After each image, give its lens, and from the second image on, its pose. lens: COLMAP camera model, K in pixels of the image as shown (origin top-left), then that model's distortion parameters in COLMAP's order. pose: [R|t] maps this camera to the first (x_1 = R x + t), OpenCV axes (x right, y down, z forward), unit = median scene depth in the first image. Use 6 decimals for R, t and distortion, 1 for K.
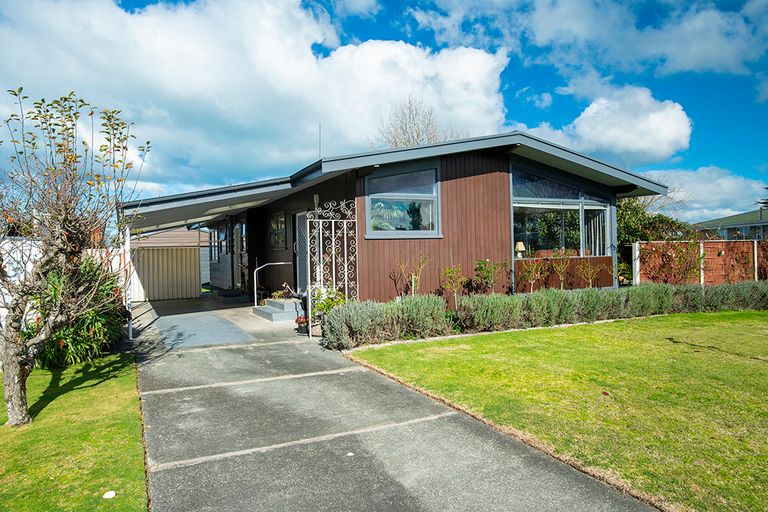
lens RADIAL K [[488.3, 0, 384.0], [0, 488.3, 256.0], [0, 0, 1]] dist [0.001731, 0.059477]
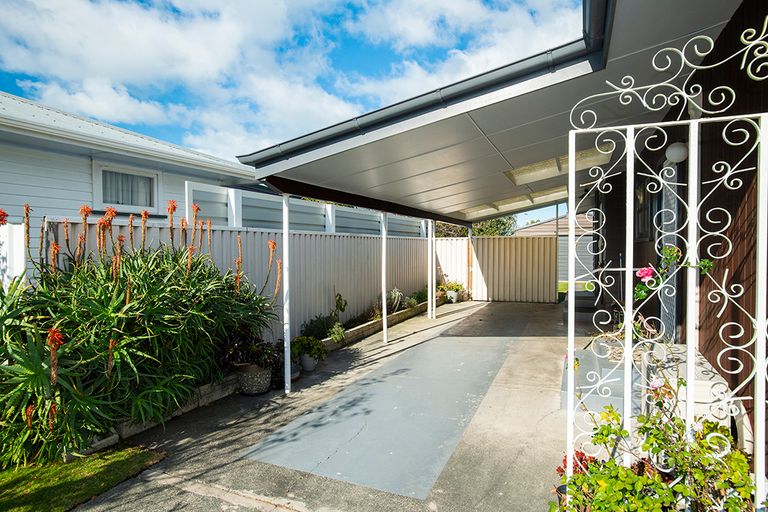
lens RADIAL K [[447.8, 0, 384.0], [0, 447.8, 256.0], [0, 0, 1]] dist [-0.001278, -0.000344]
pose [[0.653141, 0.032410, -0.756543, -0.038313], [-0.014617, 0.999437, 0.030196, -0.013255], [0.757095, -0.008664, 0.653247, 0.750221]]
